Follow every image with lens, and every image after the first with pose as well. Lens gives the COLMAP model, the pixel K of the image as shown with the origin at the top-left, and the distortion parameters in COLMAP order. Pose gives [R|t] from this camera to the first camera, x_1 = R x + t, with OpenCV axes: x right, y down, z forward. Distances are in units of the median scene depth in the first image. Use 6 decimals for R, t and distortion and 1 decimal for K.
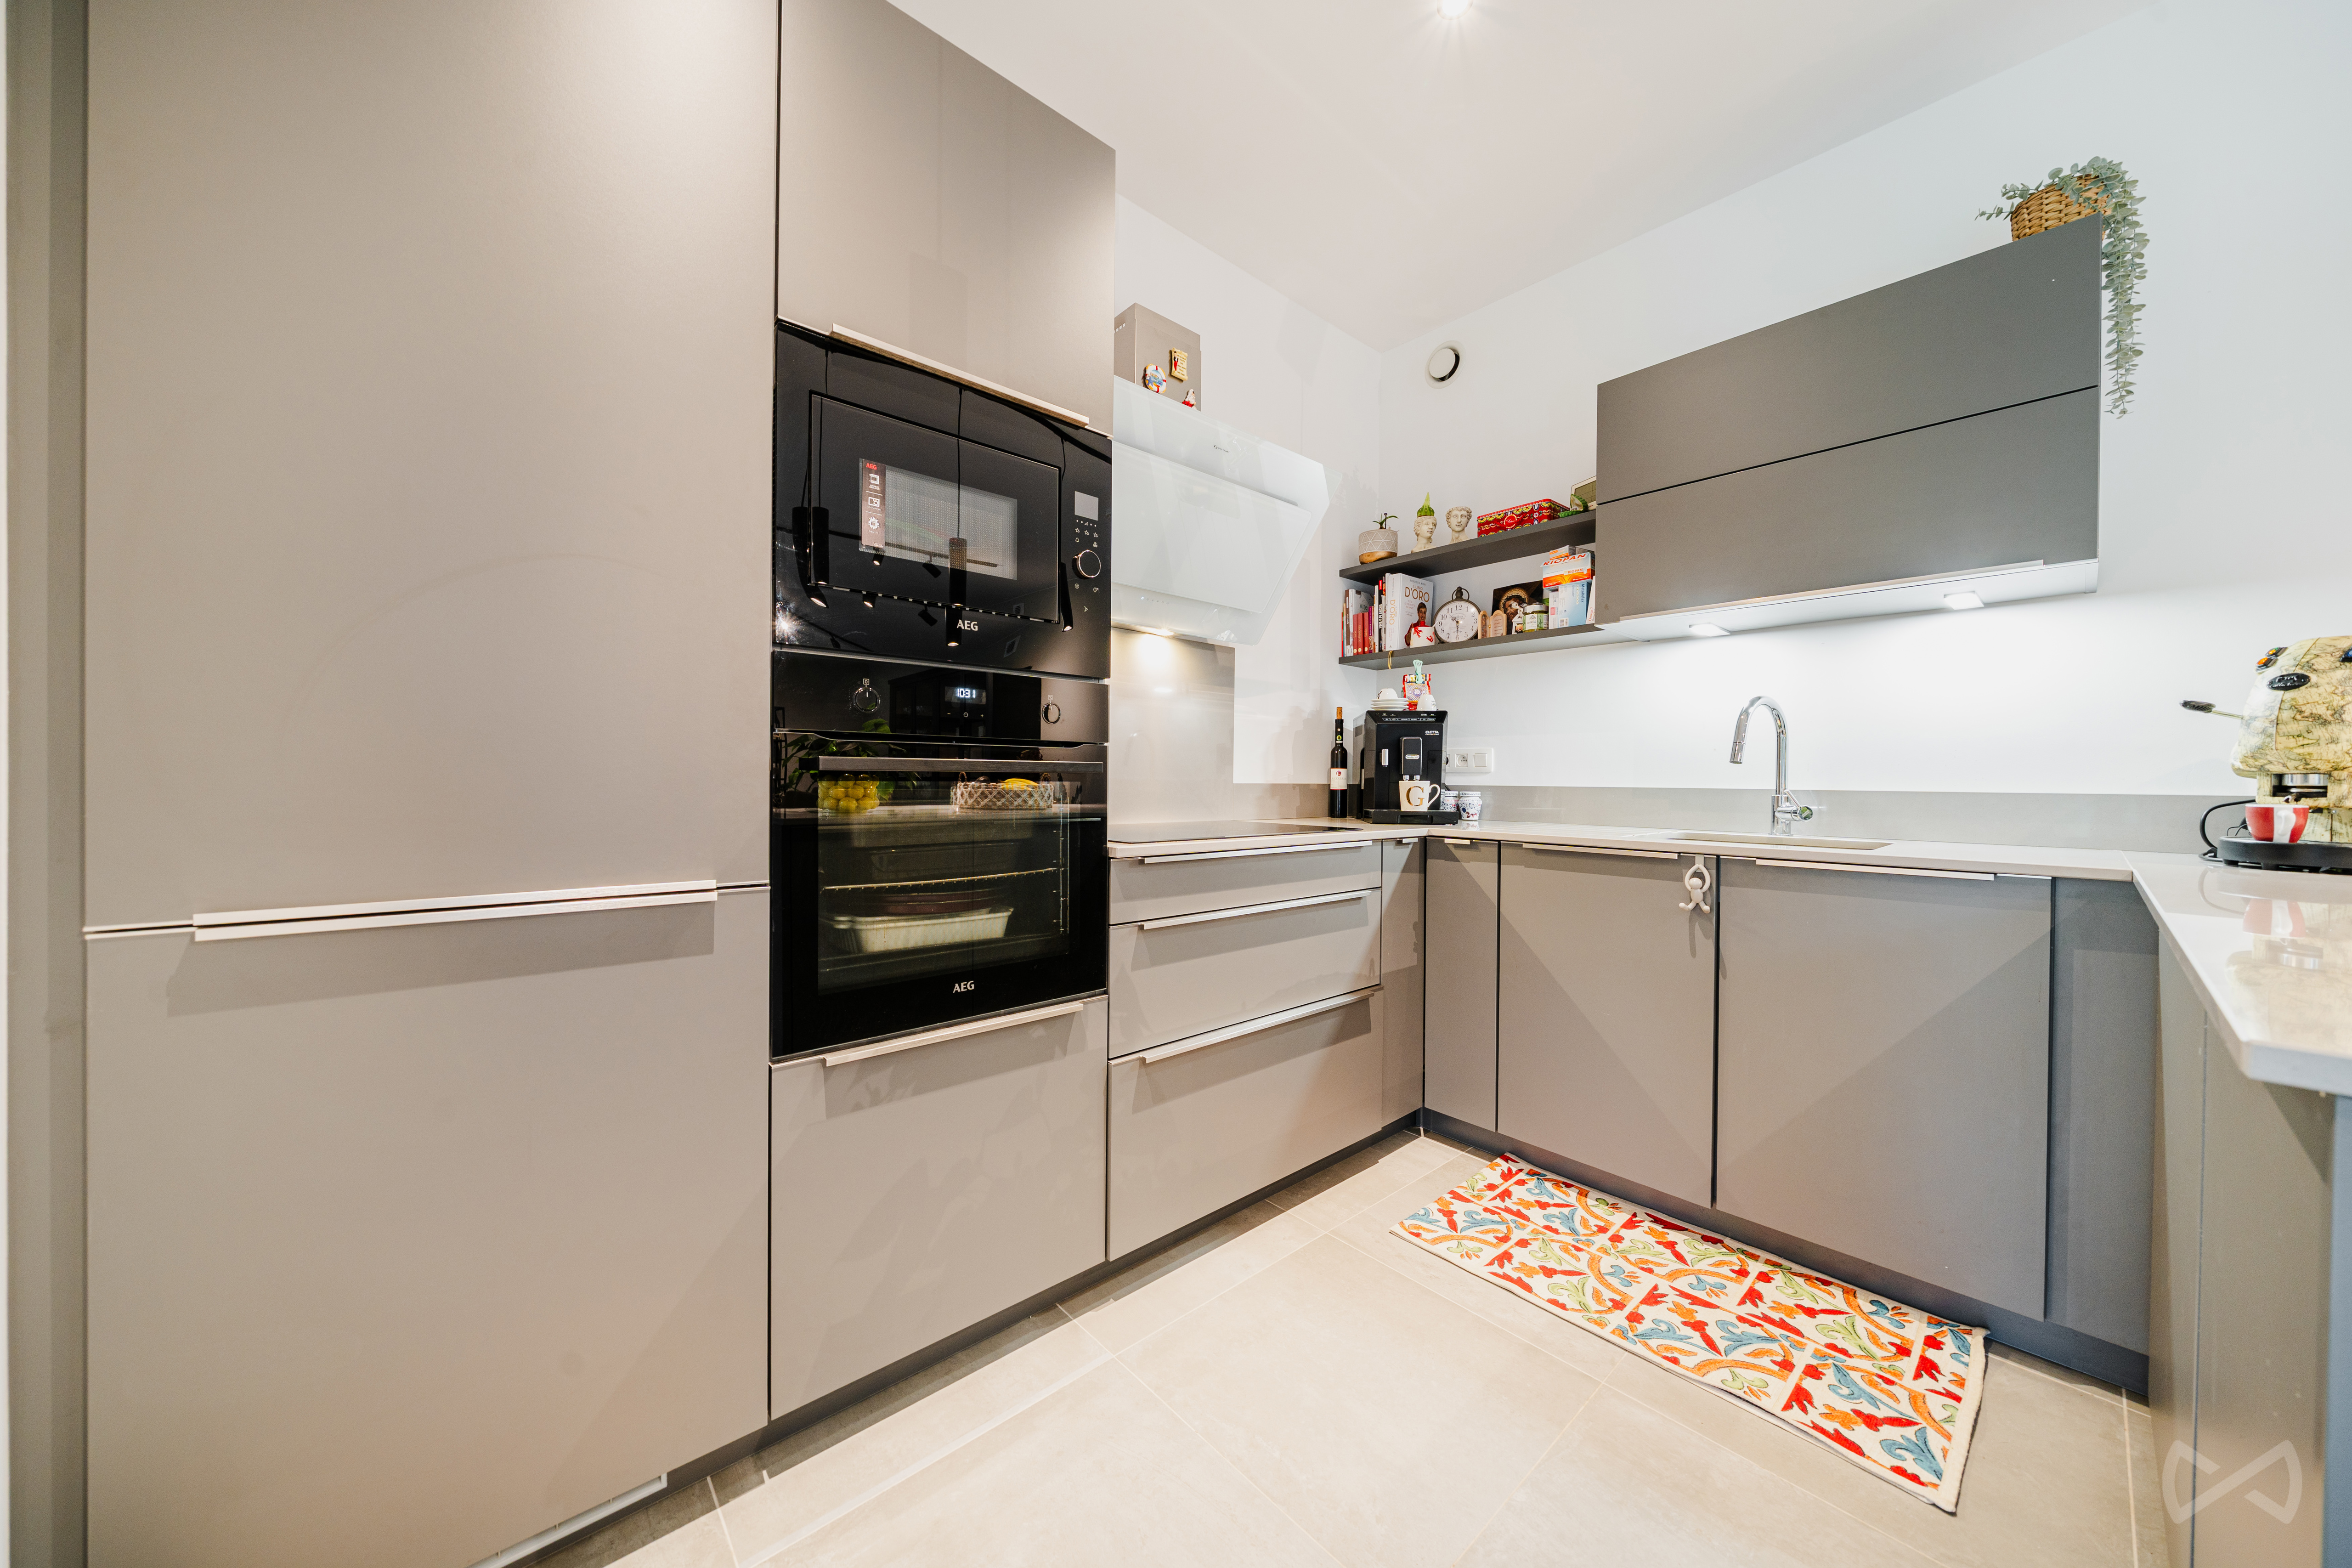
lens RADIAL K [[802.0, 0, 1170.1], [0, 802.0, 779.9], [0, 0, 1]] dist [0.000065, -0.000061]
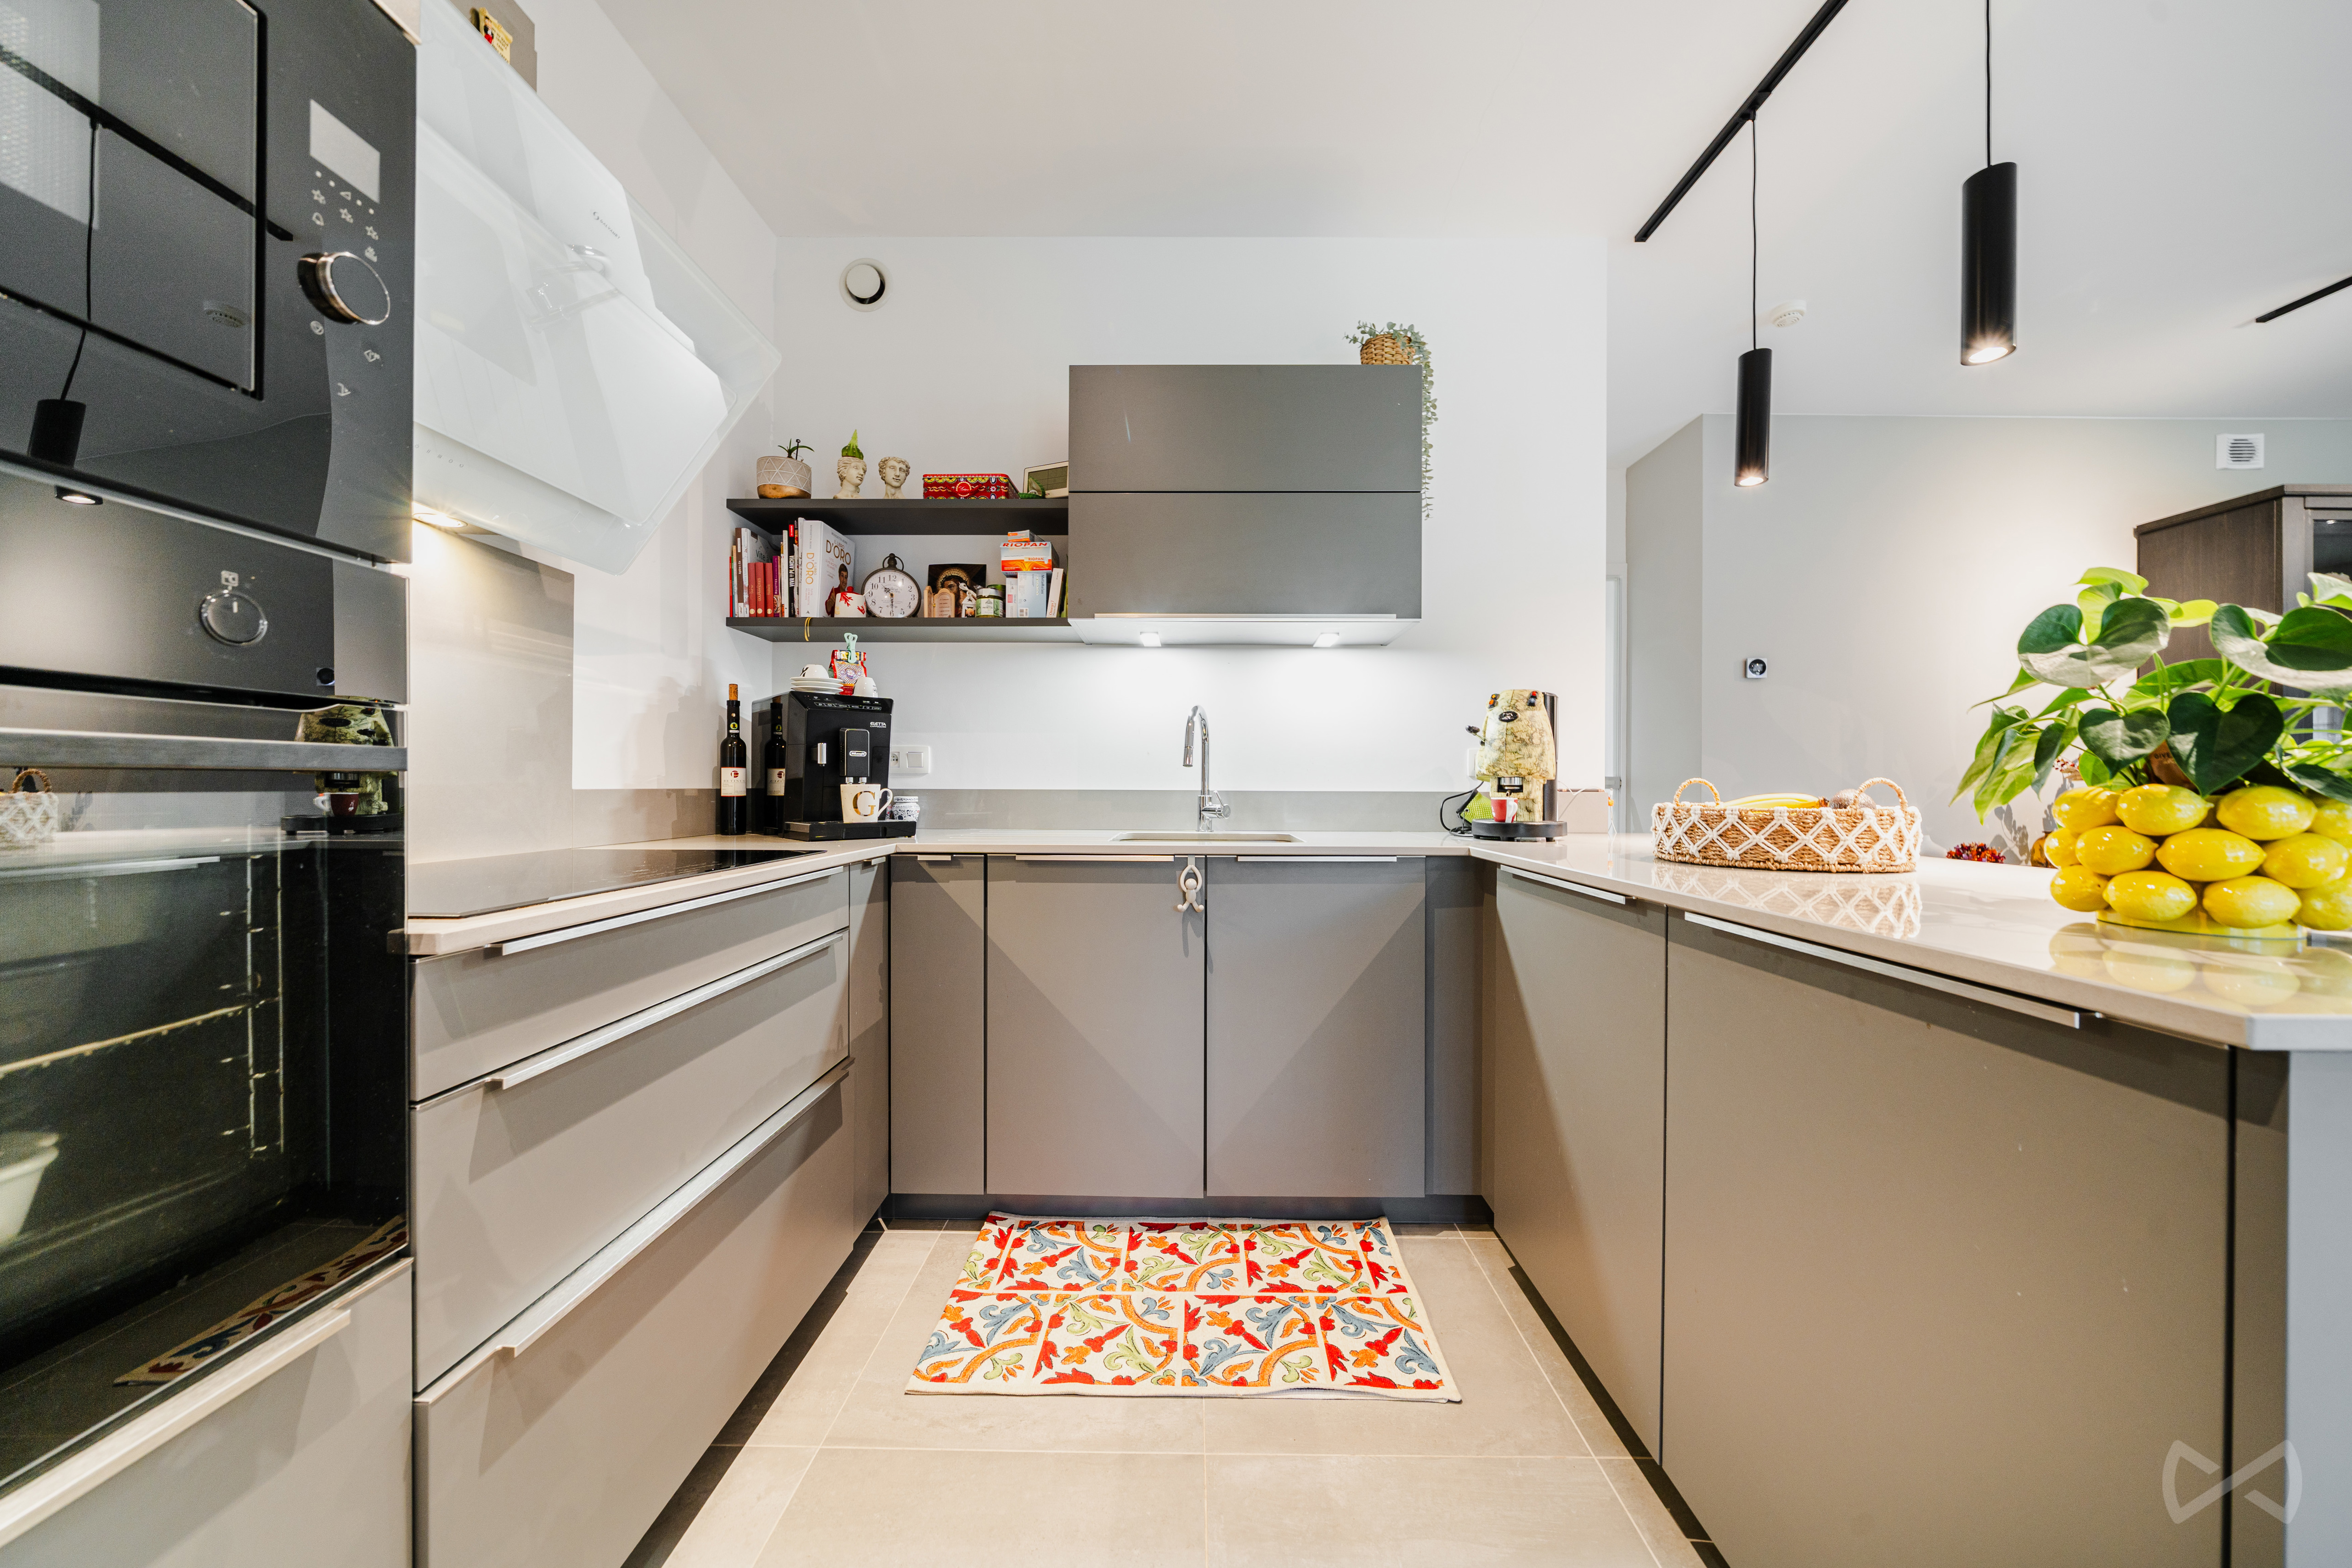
lens RADIAL K [[808.0, 0, 1186.5], [0, 808.0, 784.8], [0, 0, 1]] dist [-0.000928, -0.000203]
pose [[0.661694, -0.005770, 0.749752, -0.103009], [0.002566, 0.999982, 0.005431, -0.002139], [-0.749770, -0.001669, 0.661697, 0.291388]]
